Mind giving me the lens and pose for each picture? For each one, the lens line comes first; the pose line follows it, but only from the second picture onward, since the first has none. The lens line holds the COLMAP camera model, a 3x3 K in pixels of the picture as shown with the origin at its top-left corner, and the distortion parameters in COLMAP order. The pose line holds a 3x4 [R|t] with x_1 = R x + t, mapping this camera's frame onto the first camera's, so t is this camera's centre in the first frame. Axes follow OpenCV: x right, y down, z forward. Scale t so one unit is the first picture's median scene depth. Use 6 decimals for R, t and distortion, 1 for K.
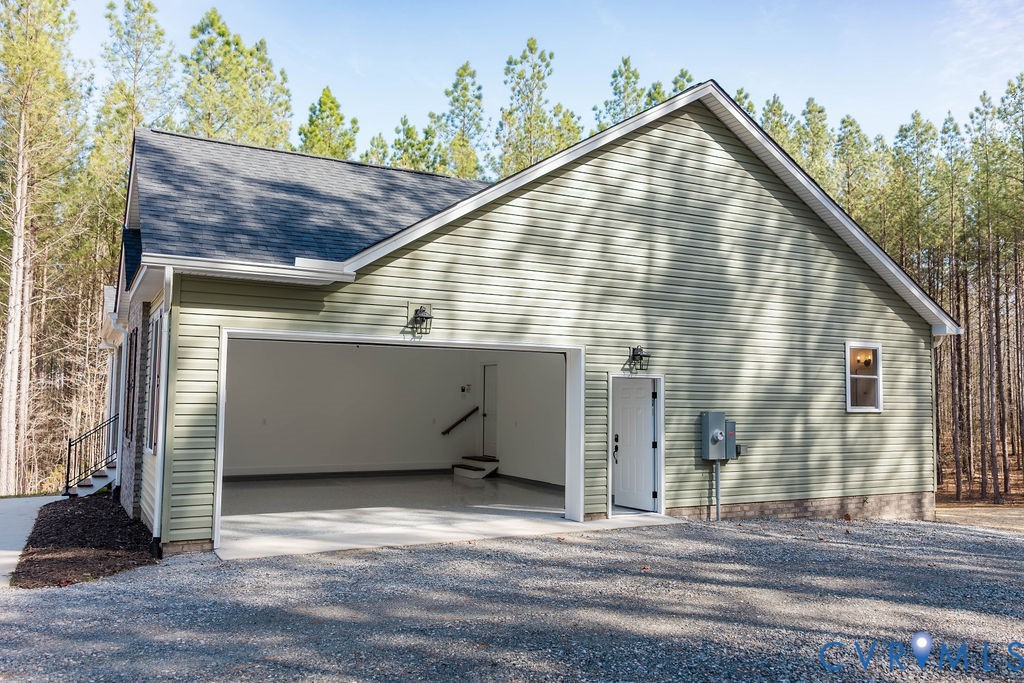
lens RADIAL K [[794.0, 0, 515.2], [0, 794.0, 337.1], [0, 0, 1]] dist [0.012272, -0.004755]
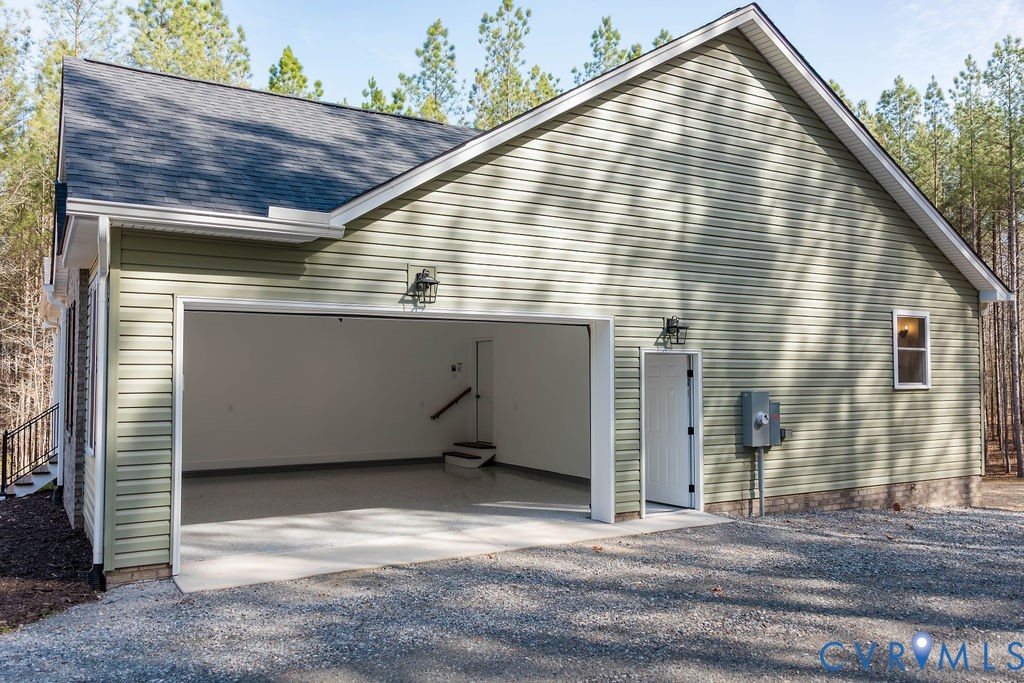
lens RADIAL K [[797.7, 0, 512.0], [0, 797.7, 341.5], [0, 0, 1]] dist [0.018952, -0.009829]
pose [[0.999234, -0.011229, 0.037498, -0.044139], [0.009908, 0.999330, 0.035247, 0.005474], [-0.037868, -0.034849, 0.998675, 0.128815]]
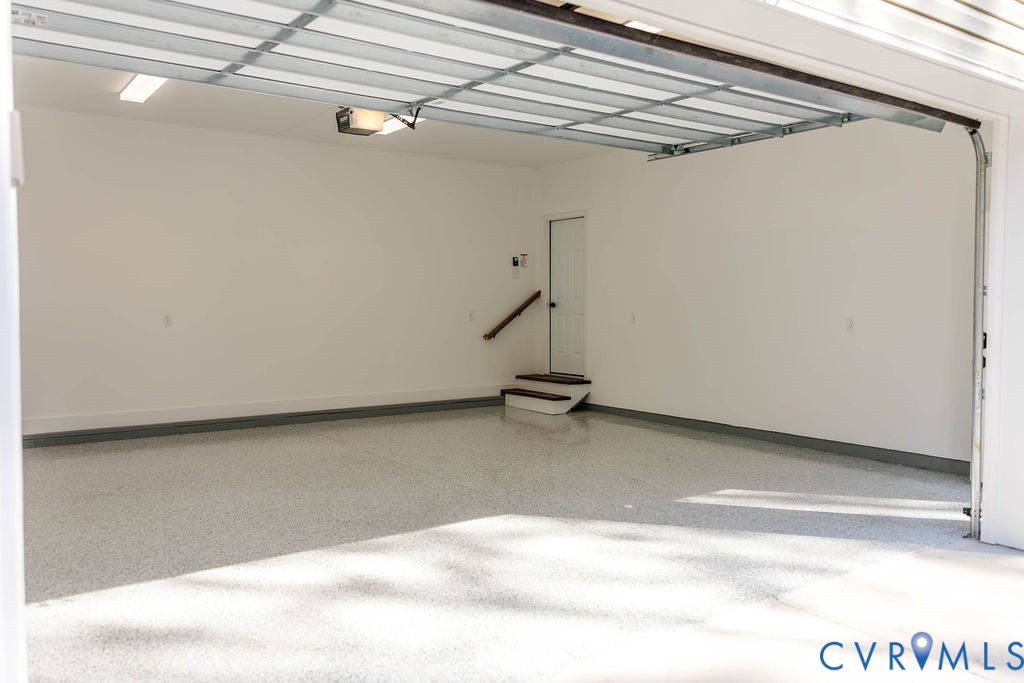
lens RADIAL K [[803.8, 0, 510.9], [0, 803.8, 339.8], [0, 0, 1]] dist [0.013547, 0.002745]
pose [[0.992525, -0.019821, 0.120418, -0.187712], [0.005004, 0.992503, 0.122120, 0.067125], [-0.121936, -0.120604, 0.985183, 0.545404]]
